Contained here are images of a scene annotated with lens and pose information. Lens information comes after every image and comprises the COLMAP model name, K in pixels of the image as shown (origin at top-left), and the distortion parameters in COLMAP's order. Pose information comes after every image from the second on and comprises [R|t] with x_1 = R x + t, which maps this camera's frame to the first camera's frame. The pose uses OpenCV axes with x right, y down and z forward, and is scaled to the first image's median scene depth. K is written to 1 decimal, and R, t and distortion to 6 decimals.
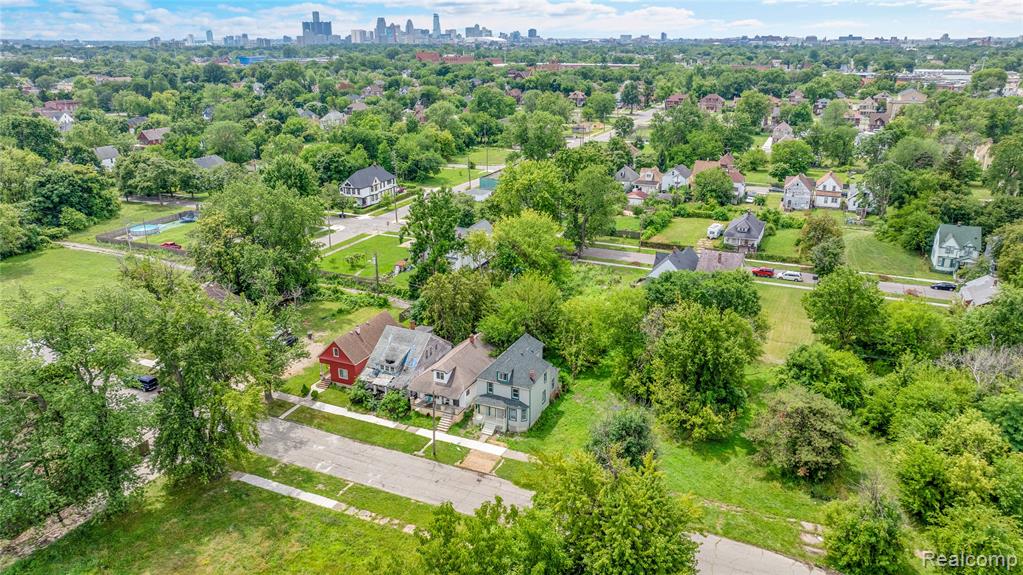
lens RADIAL K [[709.1, 0, 511.5], [0, 709.1, 287.5], [0, 0, 1]] dist [-0.027048, -0.002757]
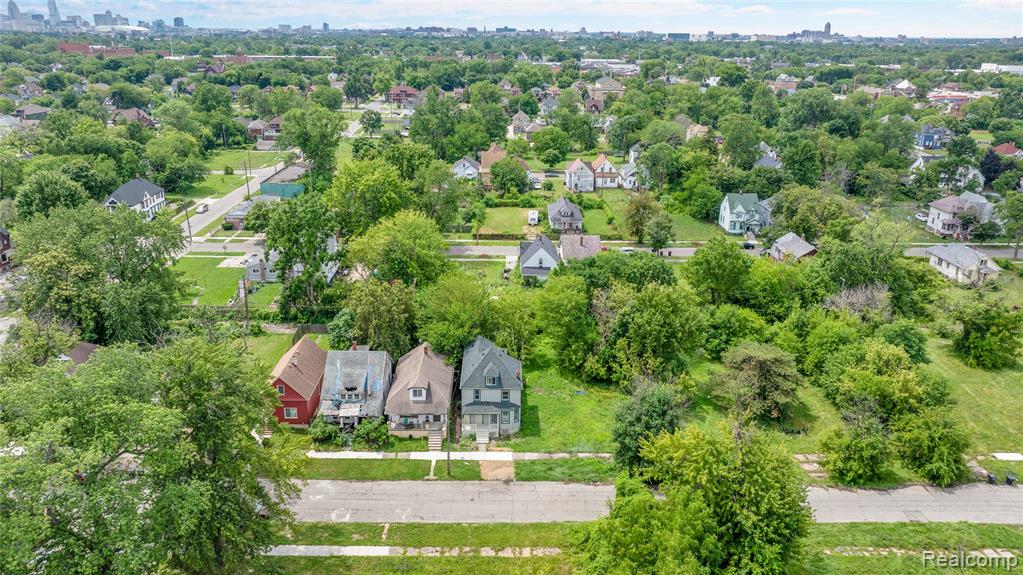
lens RADIAL K [[727.9, 0, 511.5], [0, 727.9, 287.5], [0, 0, 1]] dist [-0.025626, 0.009096]
pose [[0.907453, -0.126350, 0.400706, -0.325808], [0.124973, 0.991716, 0.029690, -0.024460], [-0.401138, 0.023135, 0.915725, 0.062532]]
